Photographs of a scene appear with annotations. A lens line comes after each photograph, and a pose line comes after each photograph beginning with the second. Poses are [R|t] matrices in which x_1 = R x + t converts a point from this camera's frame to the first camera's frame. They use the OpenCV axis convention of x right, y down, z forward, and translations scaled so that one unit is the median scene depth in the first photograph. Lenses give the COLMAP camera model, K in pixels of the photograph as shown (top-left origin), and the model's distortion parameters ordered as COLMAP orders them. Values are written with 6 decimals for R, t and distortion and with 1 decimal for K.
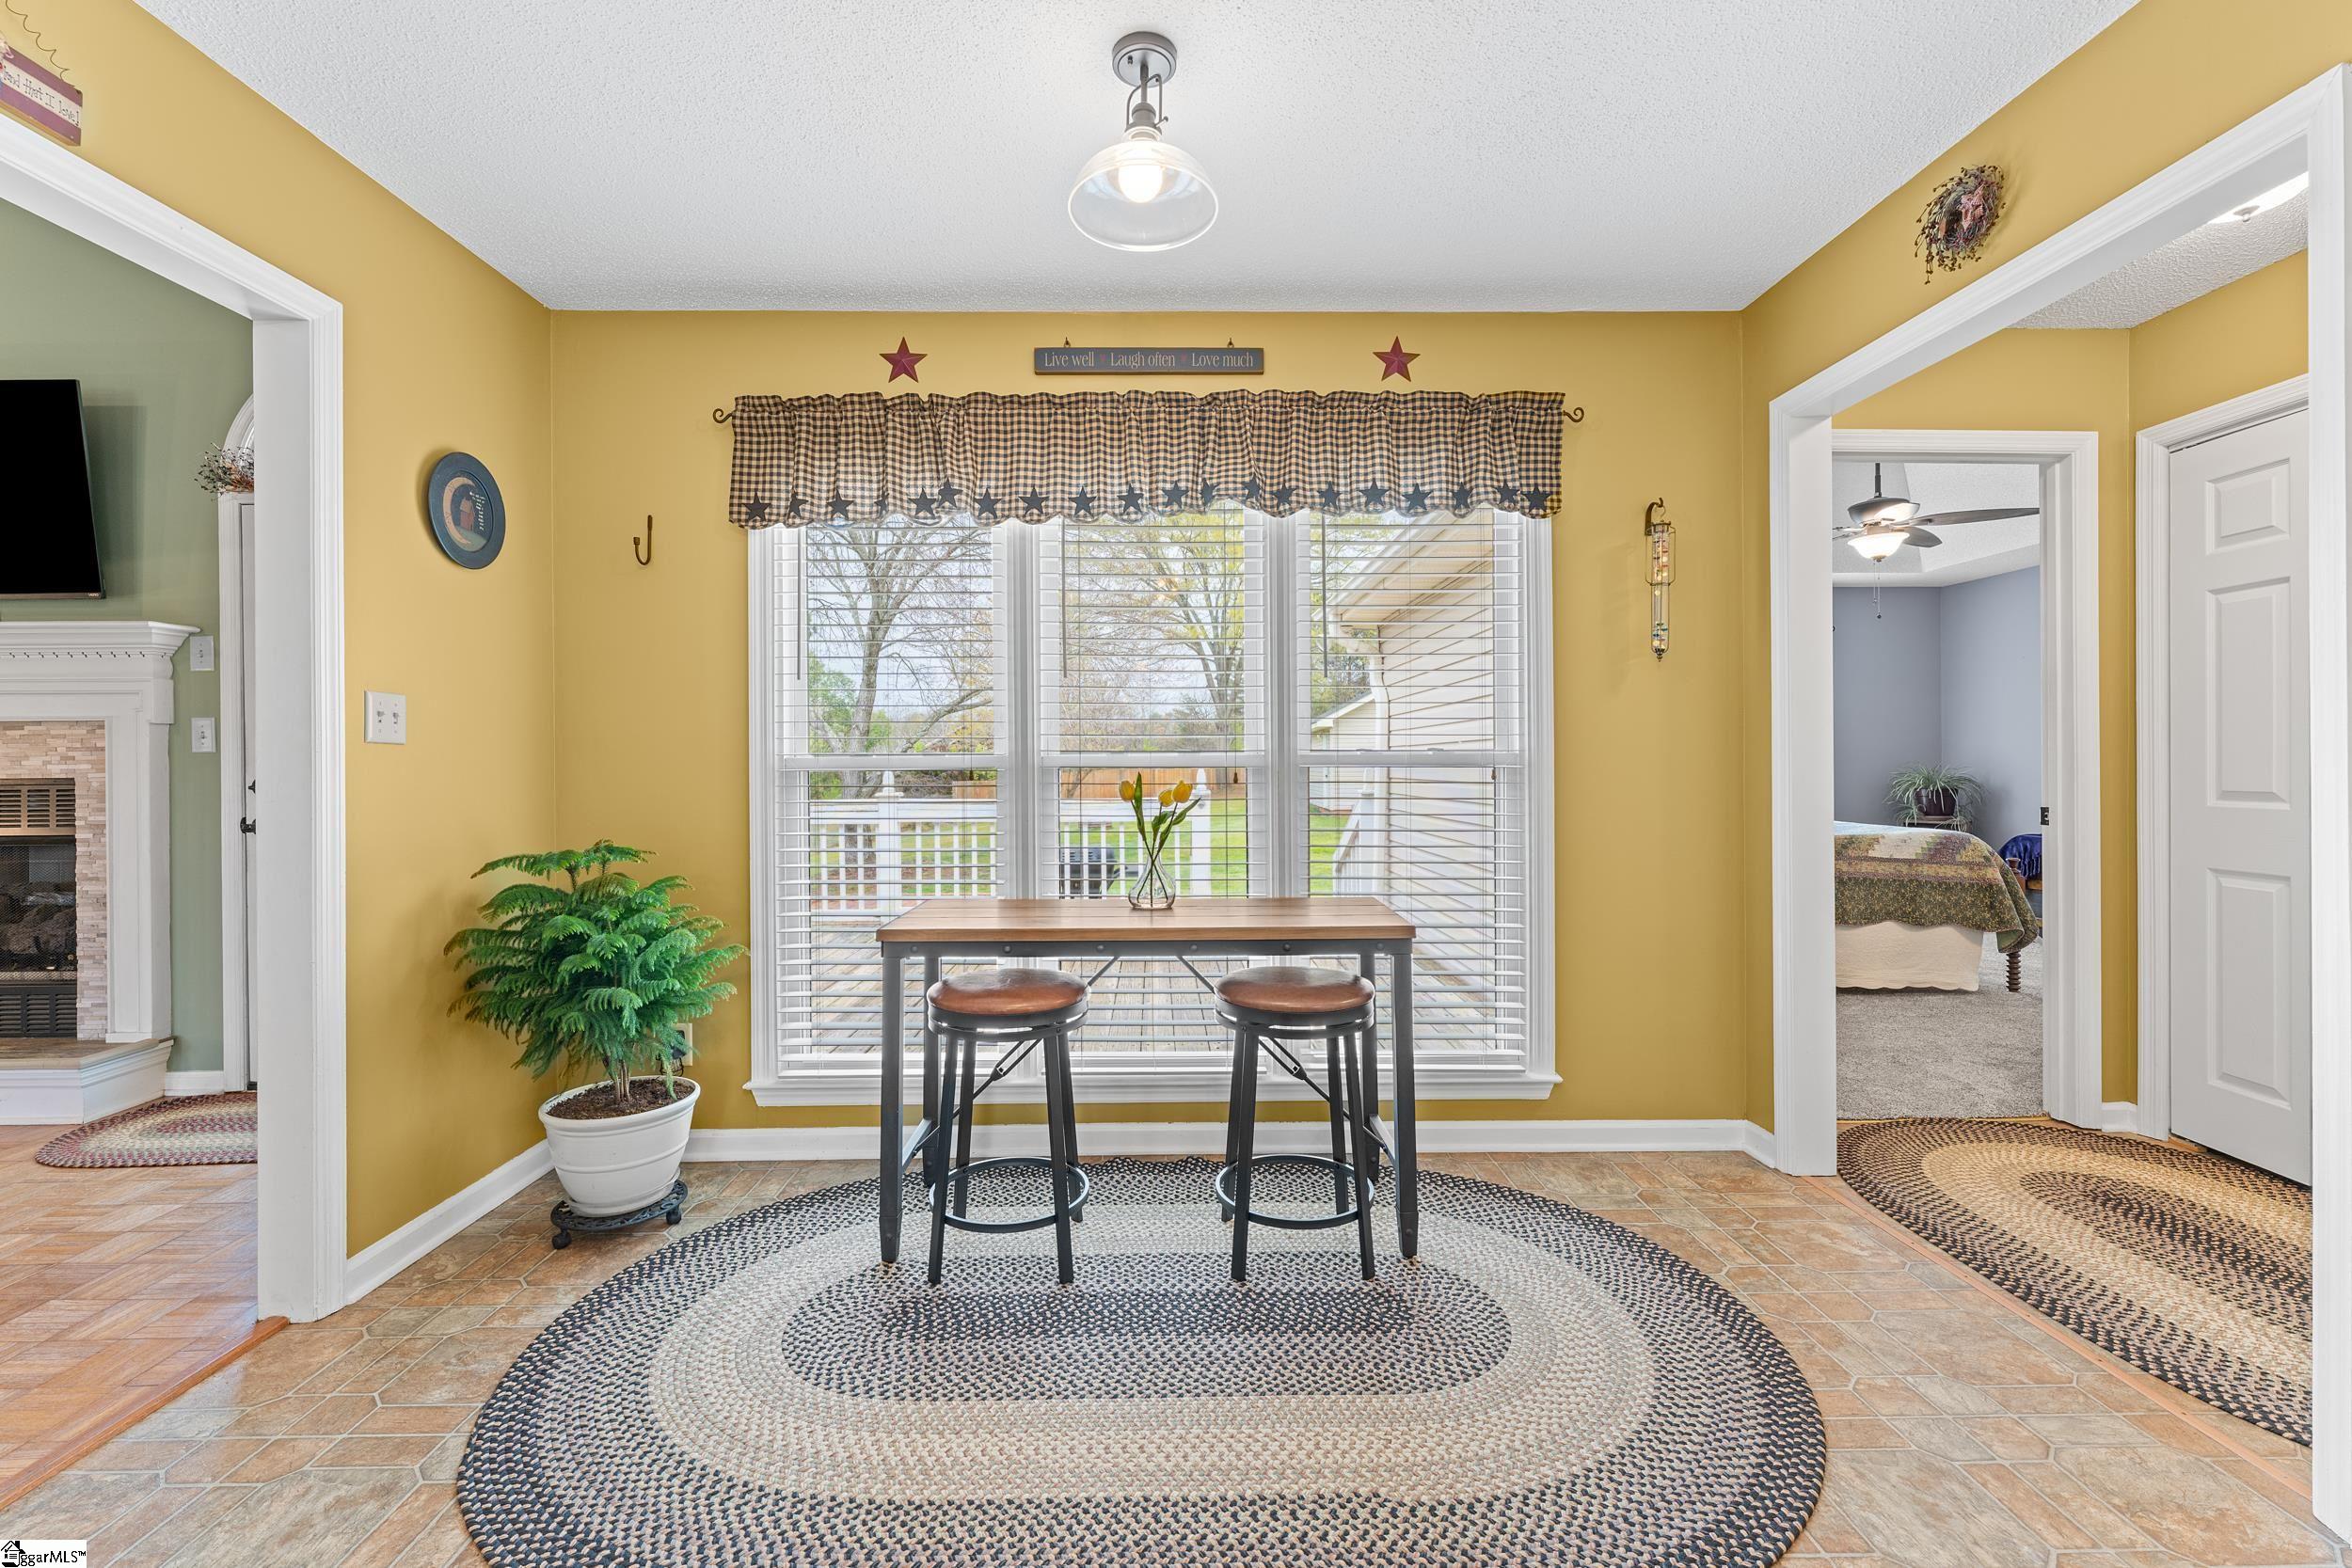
lens RADIAL K [[996.1, 0, 1168.4], [0, 996.1, 761.9], [0, 0, 1]] dist [0.000661, -0.000231]
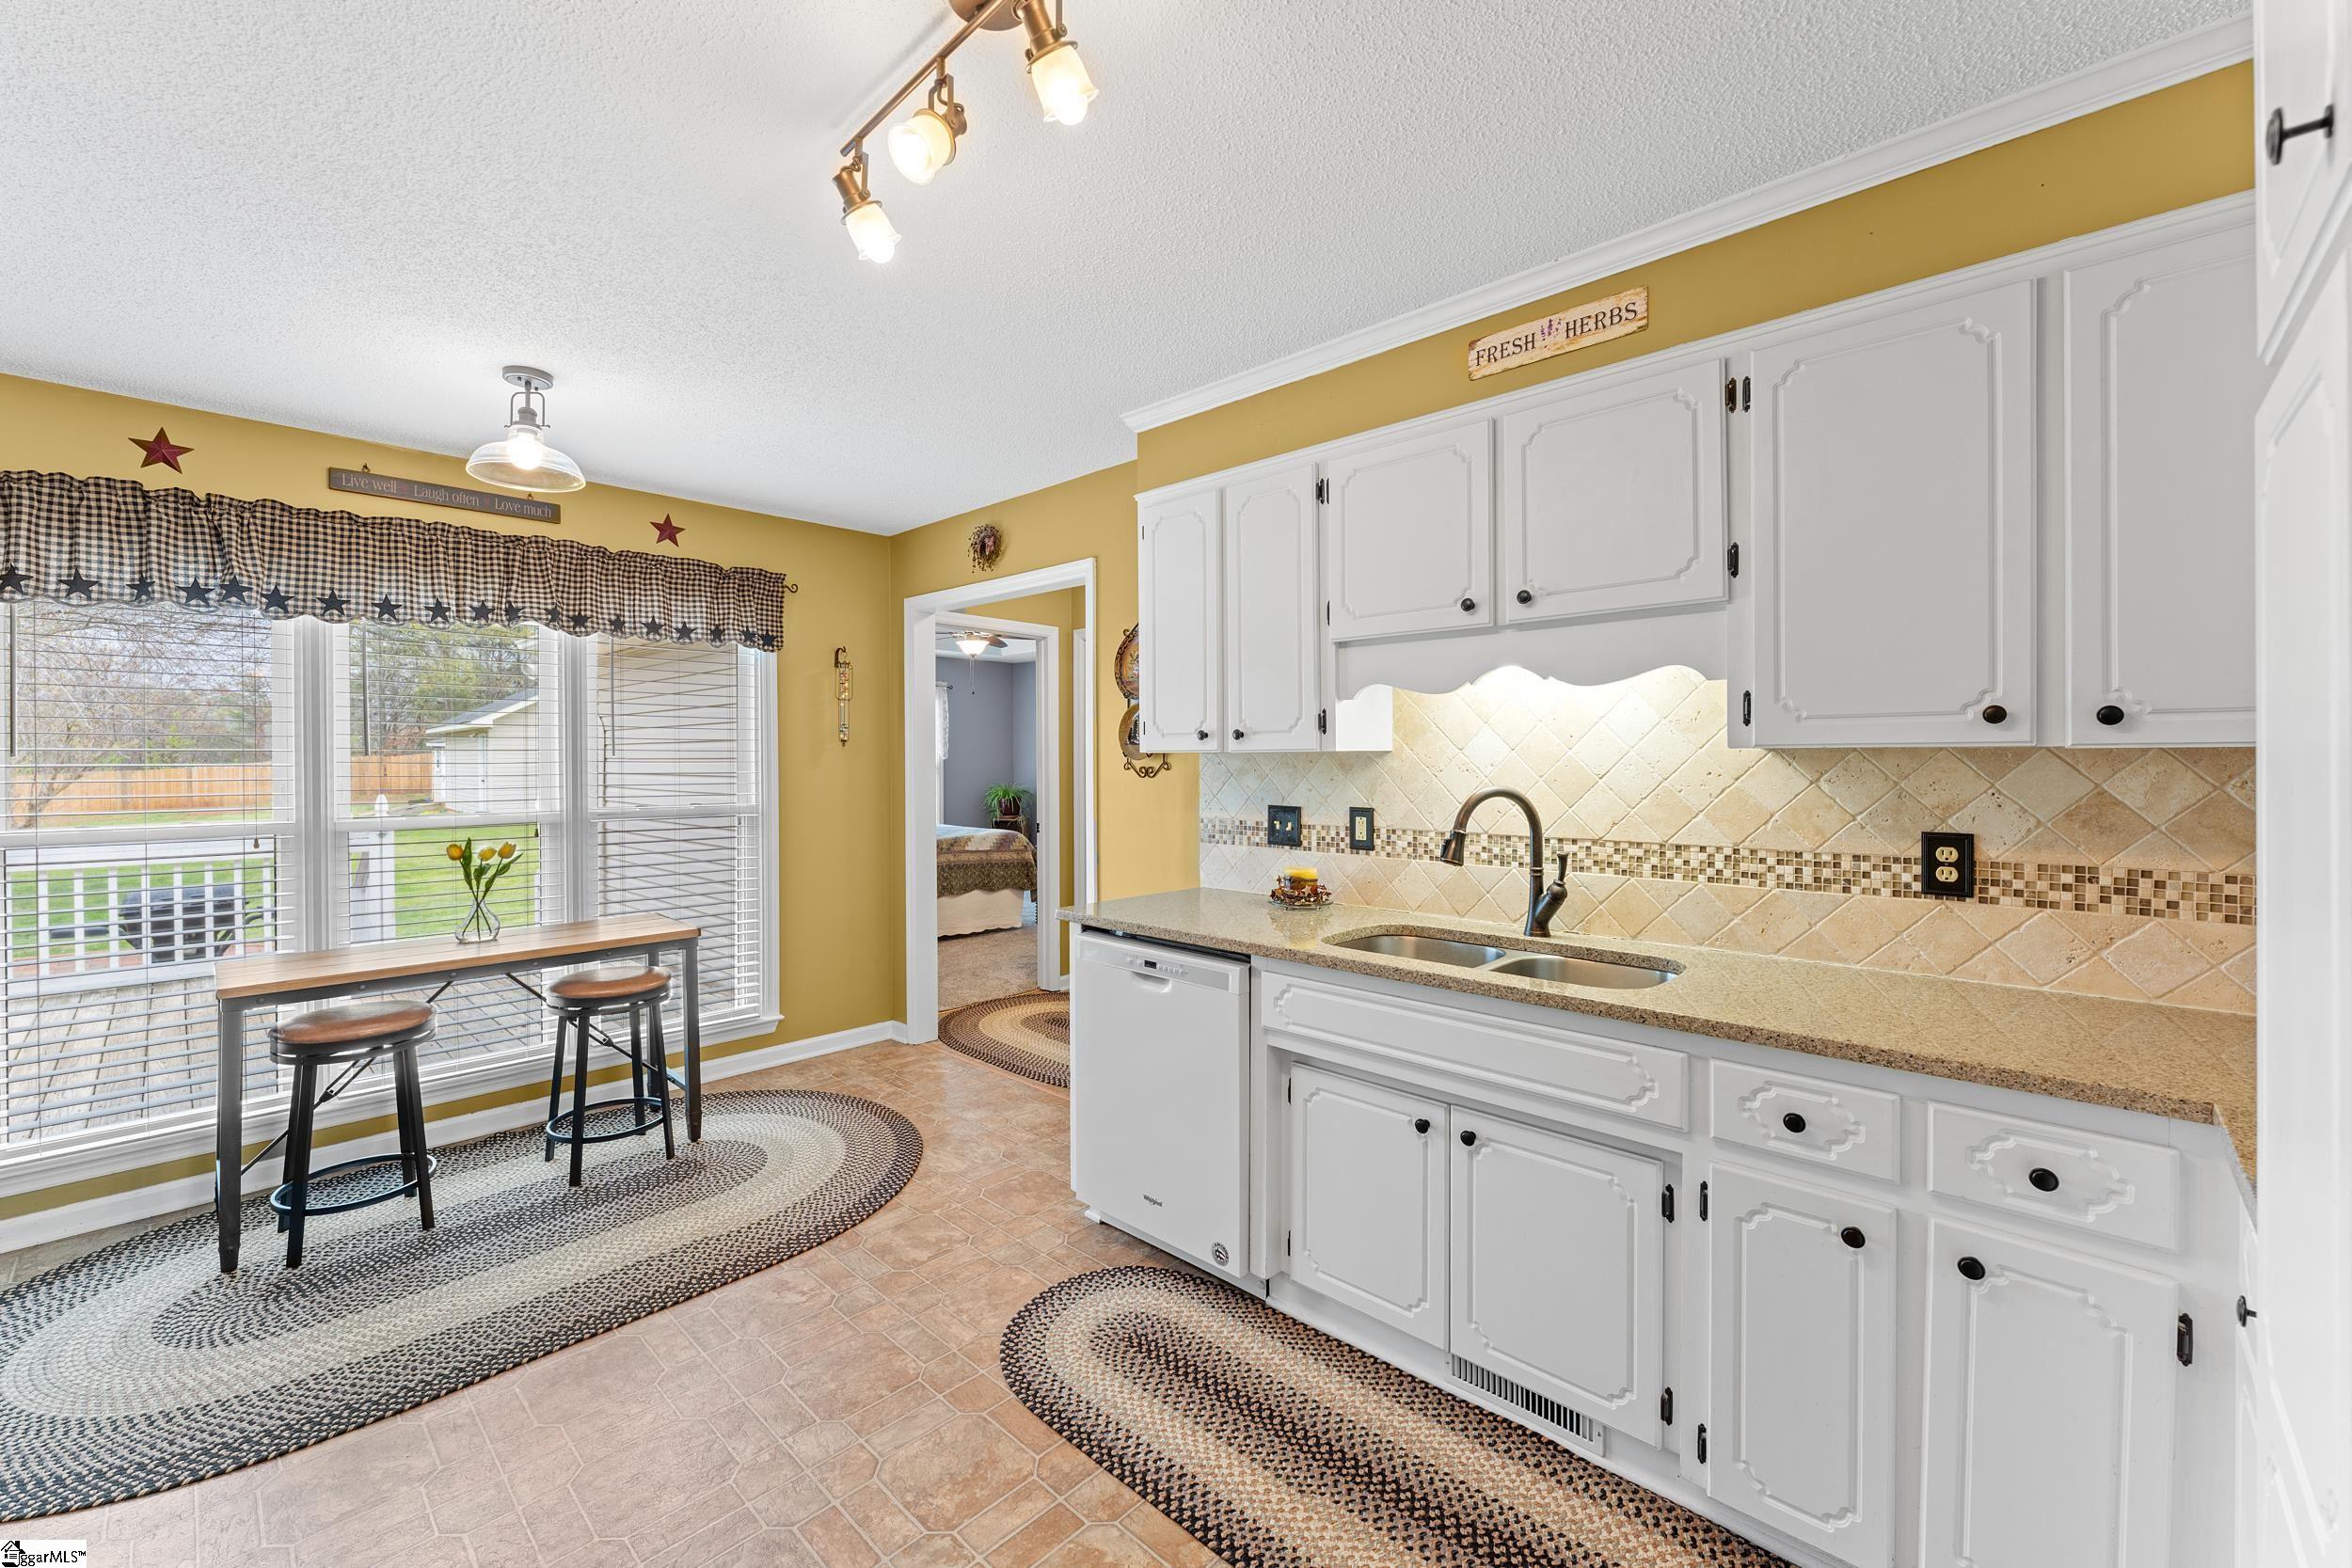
lens RADIAL K [[937.6, 0, 1160.1], [0, 937.6, 771.8], [0, 0, 1]] dist [-0.001235, -0.000726]
pose [[0.700043, -0.006116, 0.714075, -0.238263], [-0.003660, 0.999919, 0.012153, -0.082644], [-0.714091, -0.011121, 0.699964, -0.439305]]
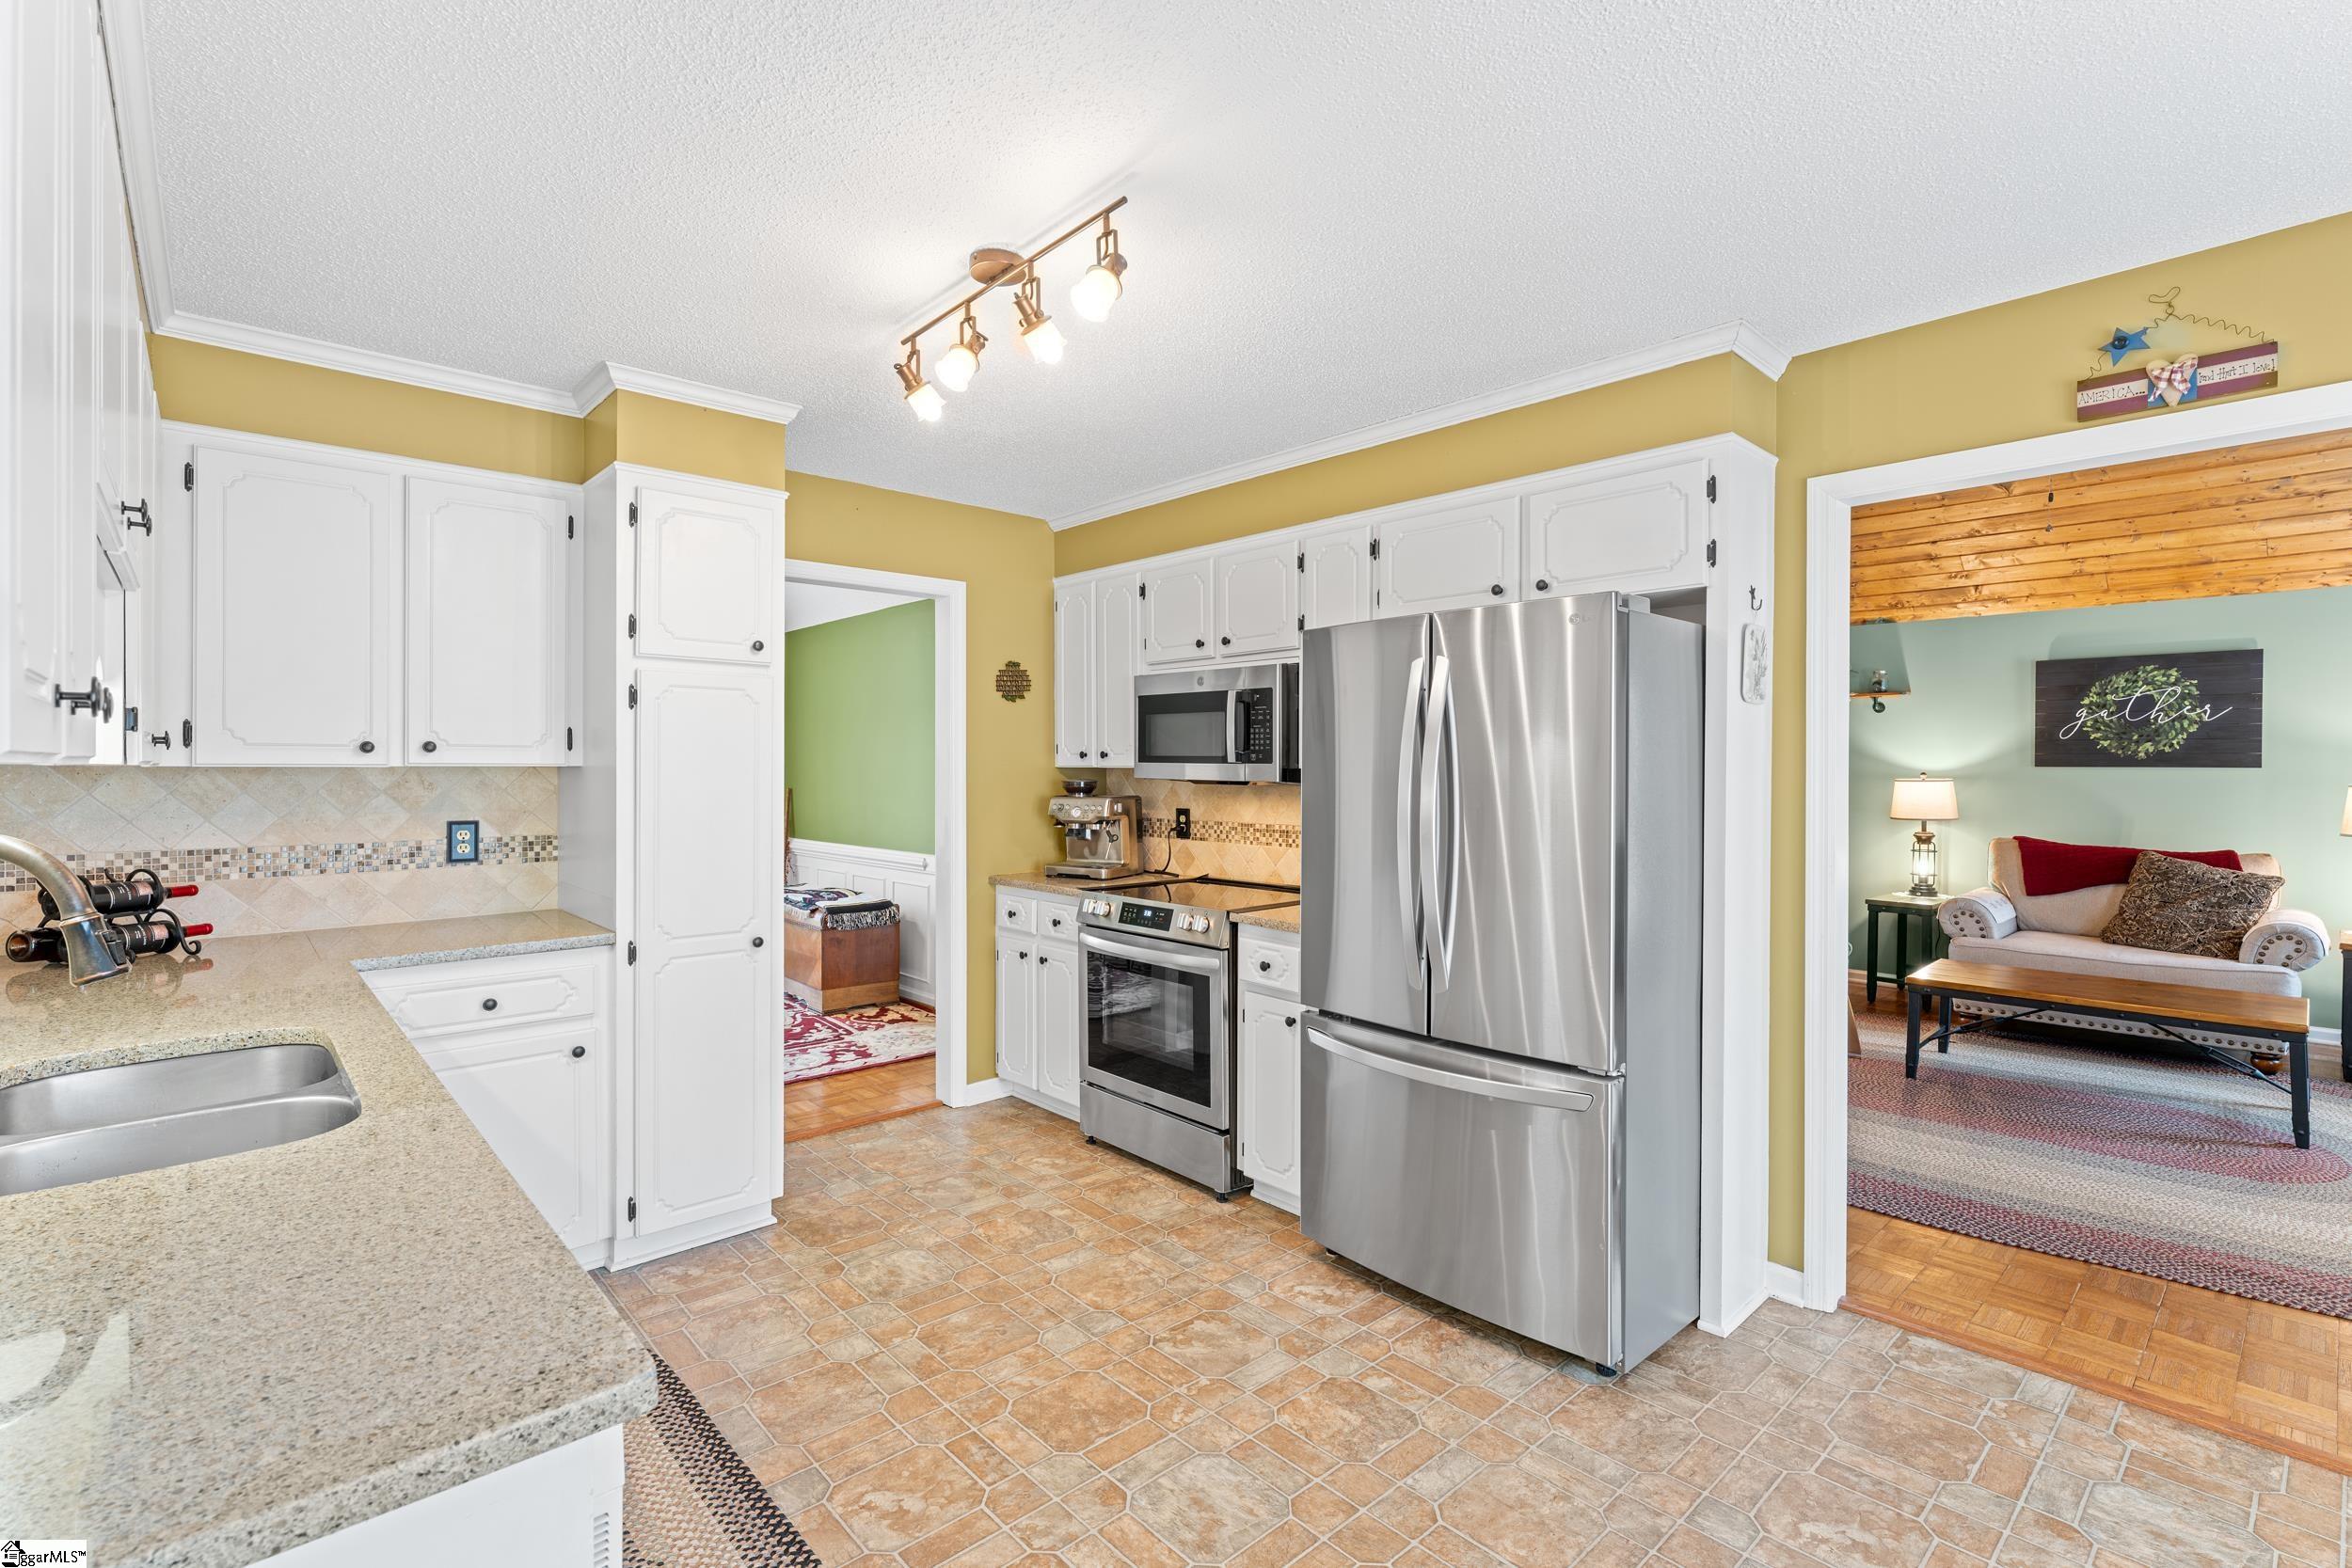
lens RADIAL K [[1055.4, 0, 1176.0], [0, 1055.4, 784.0], [0, 0, 1]] dist [-0.000204, -0.000138]
pose [[-0.745140, 0.015294, -0.666733, 0.440691], [0.005142, 0.999839, 0.017189, -0.085870], [0.666889, 0.009380, -0.745098, 0.591474]]
